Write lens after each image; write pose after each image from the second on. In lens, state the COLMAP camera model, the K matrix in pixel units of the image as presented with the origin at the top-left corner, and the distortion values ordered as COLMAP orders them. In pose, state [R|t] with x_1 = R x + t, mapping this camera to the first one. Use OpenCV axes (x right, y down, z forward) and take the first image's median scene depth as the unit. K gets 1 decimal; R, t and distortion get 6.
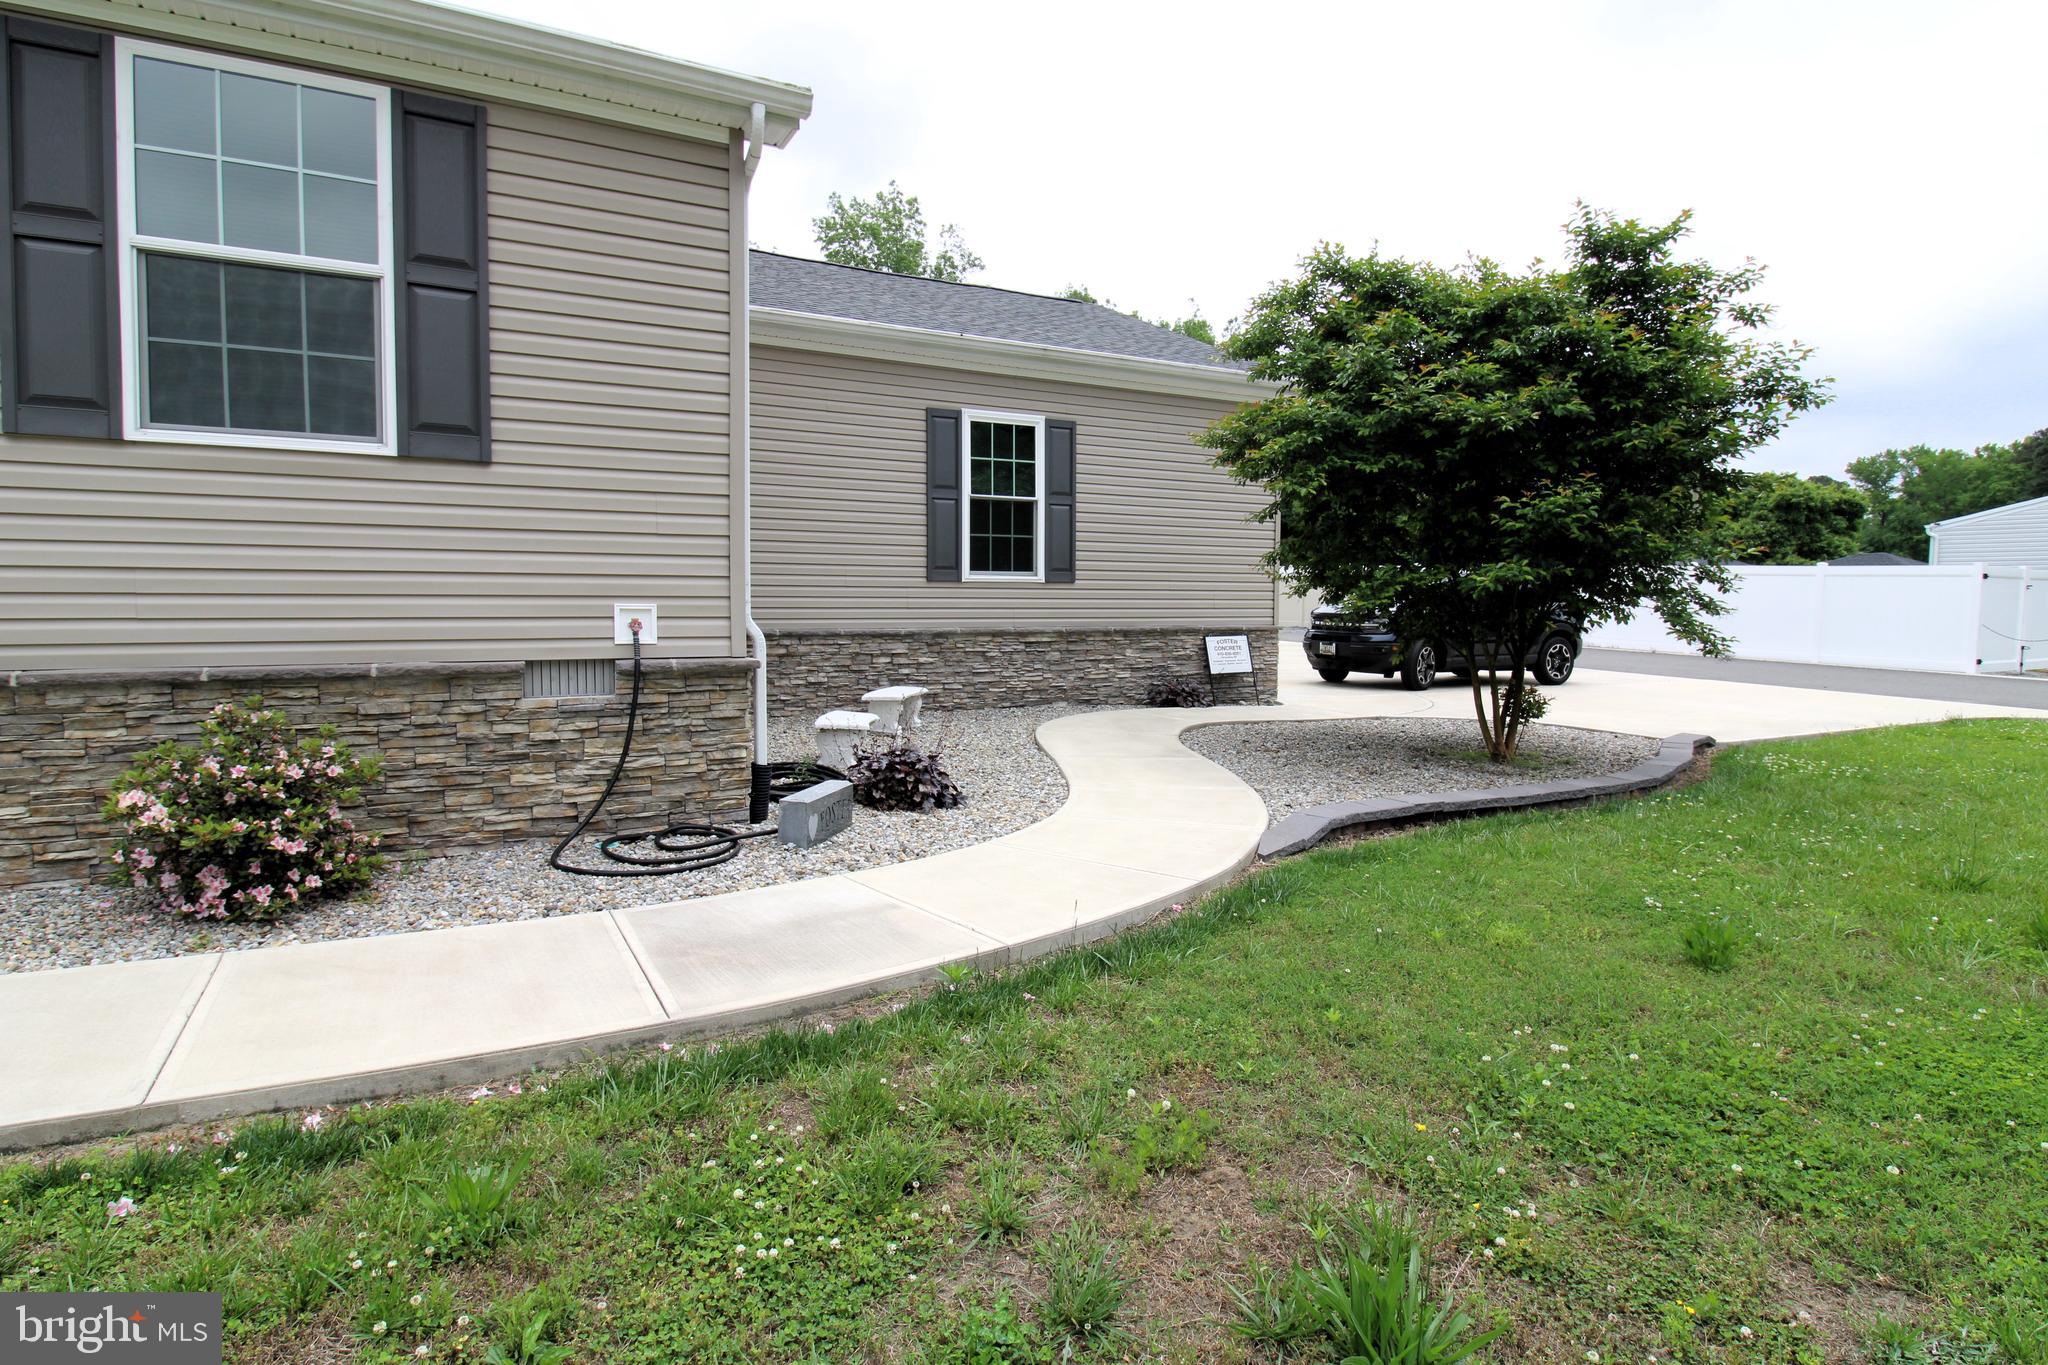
lens RADIAL K [[969.3, 0, 1024.3], [0, 969.3, 660.2], [0, 0, 1]] dist [-0.004263, -0.000639]
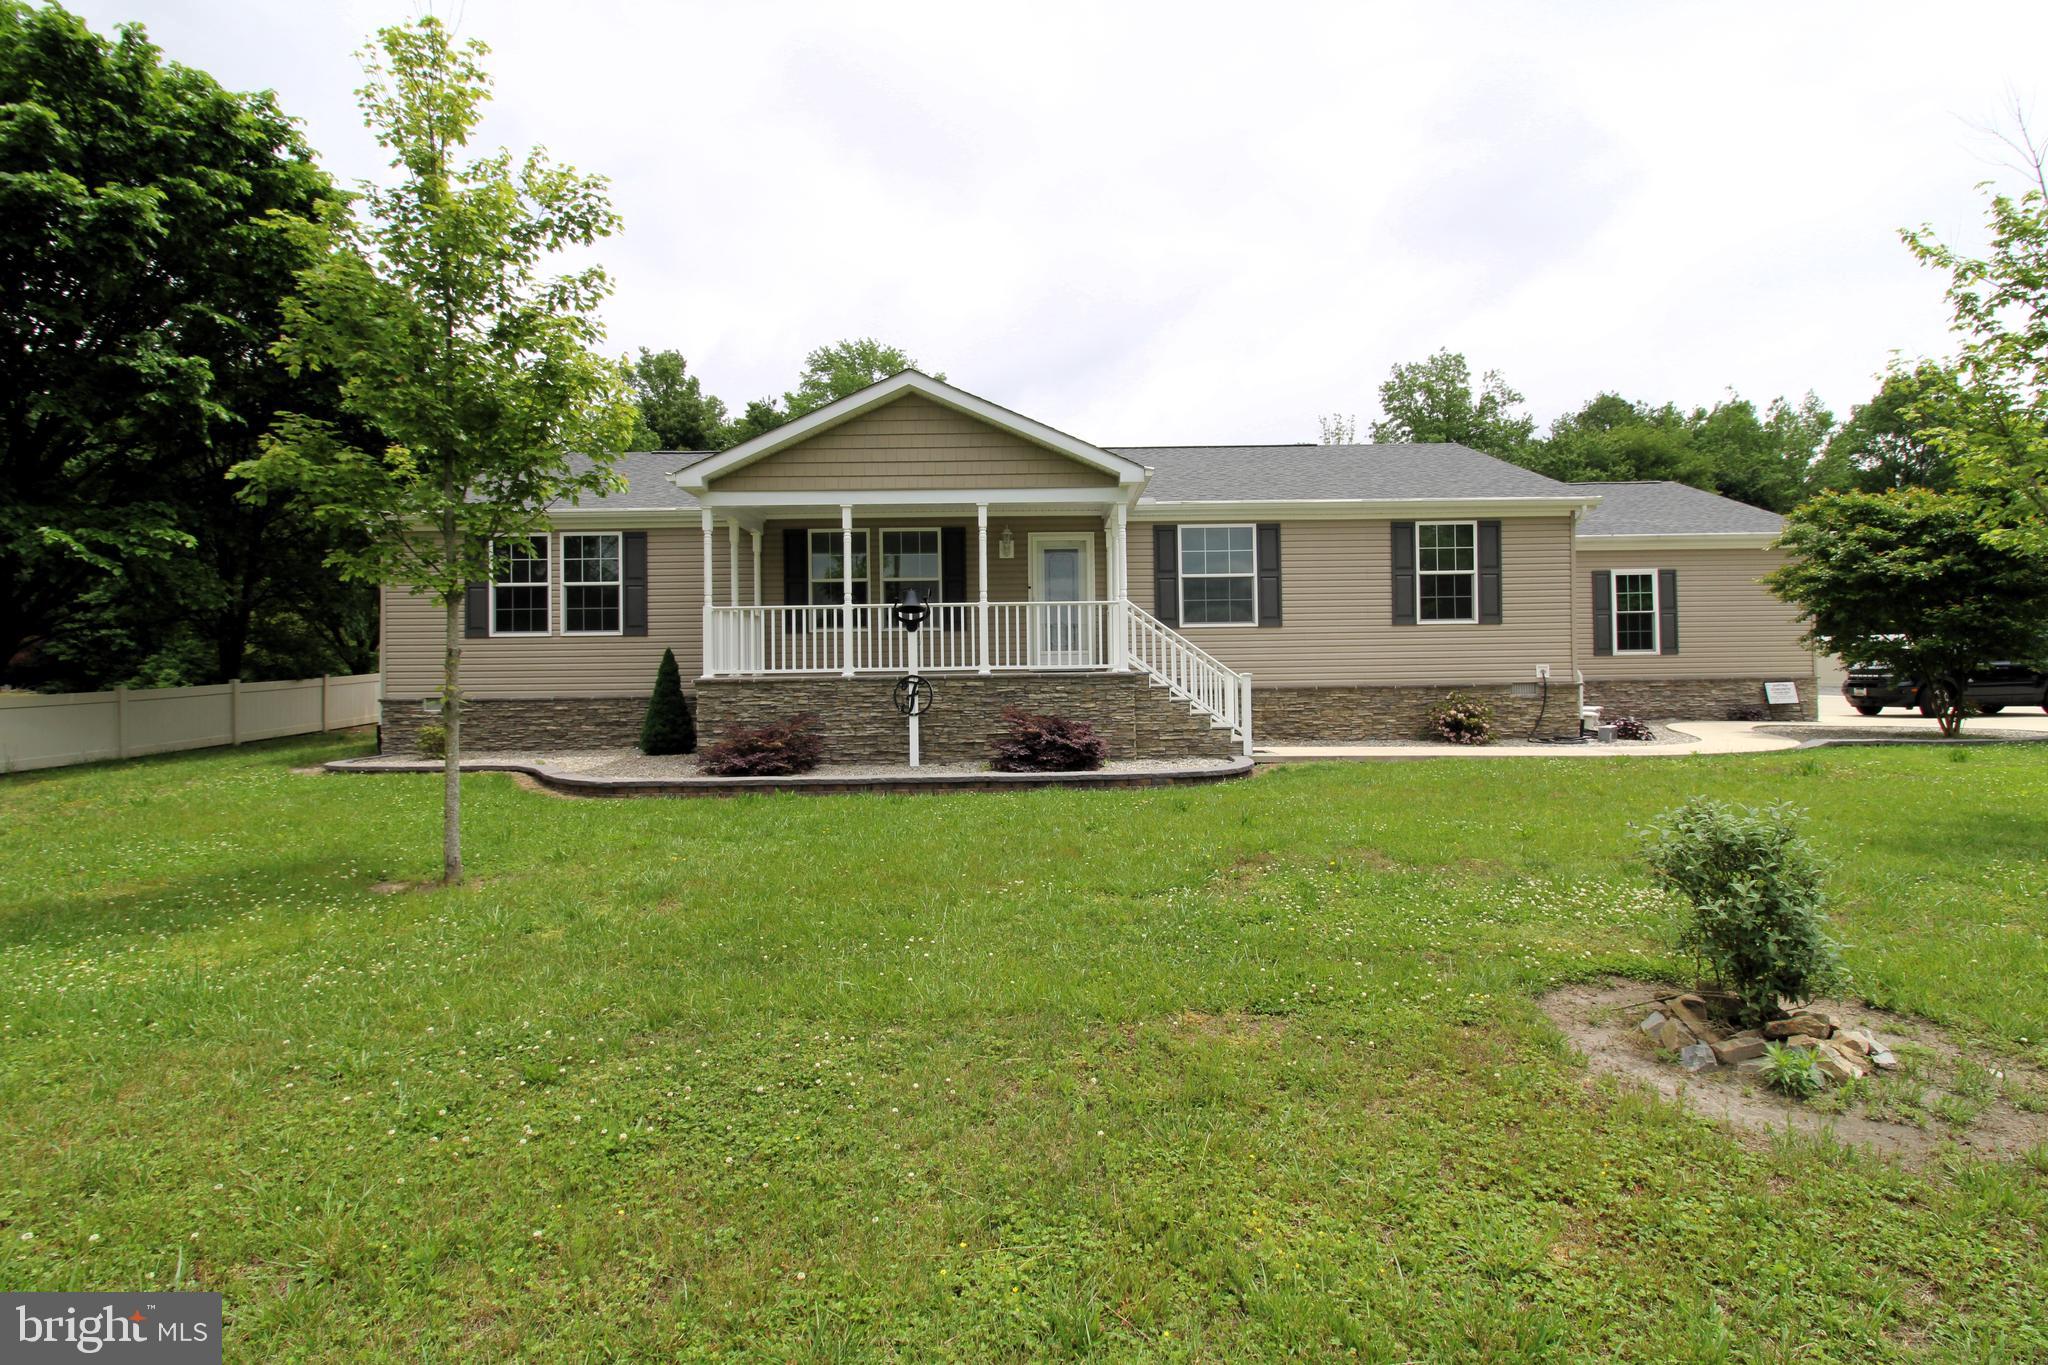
lens RADIAL K [[969.3, 0, 1030.4], [0, 969.3, 677.5], [0, 0, 1]] dist [-0.004263, -0.000639]
pose [[0.896164, -0.024617, -0.443040, -0.260015], [-0.006313, 0.997651, -0.068205, 0.107432], [0.443678, 0.063920, 0.893904, -1.311759]]
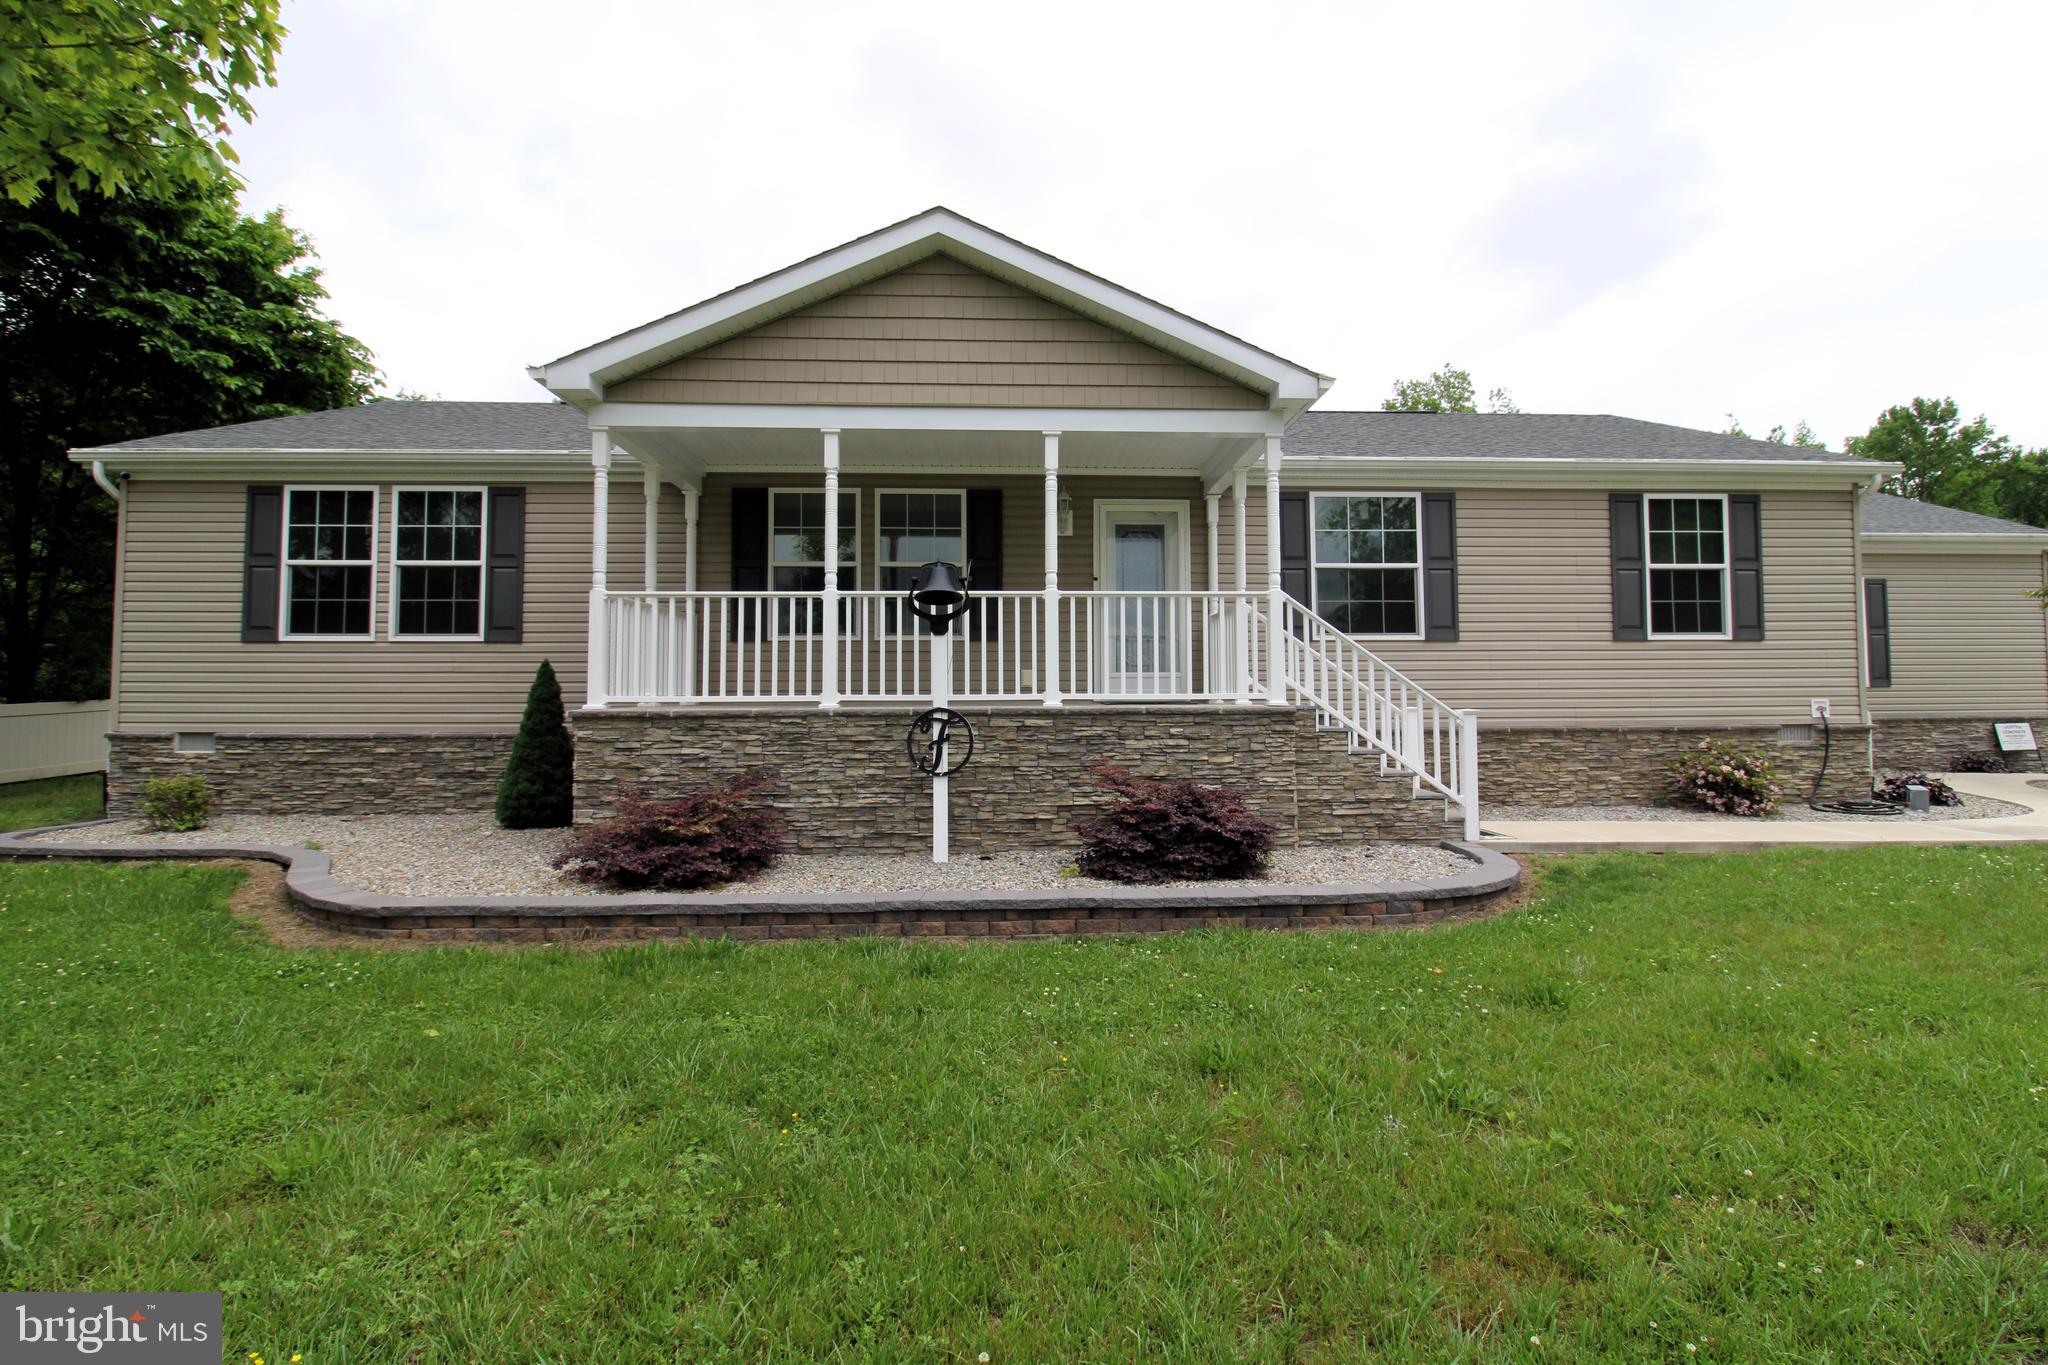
lens RADIAL K [[919.6, 0, 1022.4], [0, 919.6, 673.5], [0, 0, 1]] dist [-0.012067, -0.003598]
pose [[0.913108, -0.028951, -0.406688, -0.632211], [-0.013369, 0.994813, -0.100834, 0.060679], [0.407498, 0.097510, 0.907985, -0.844081]]
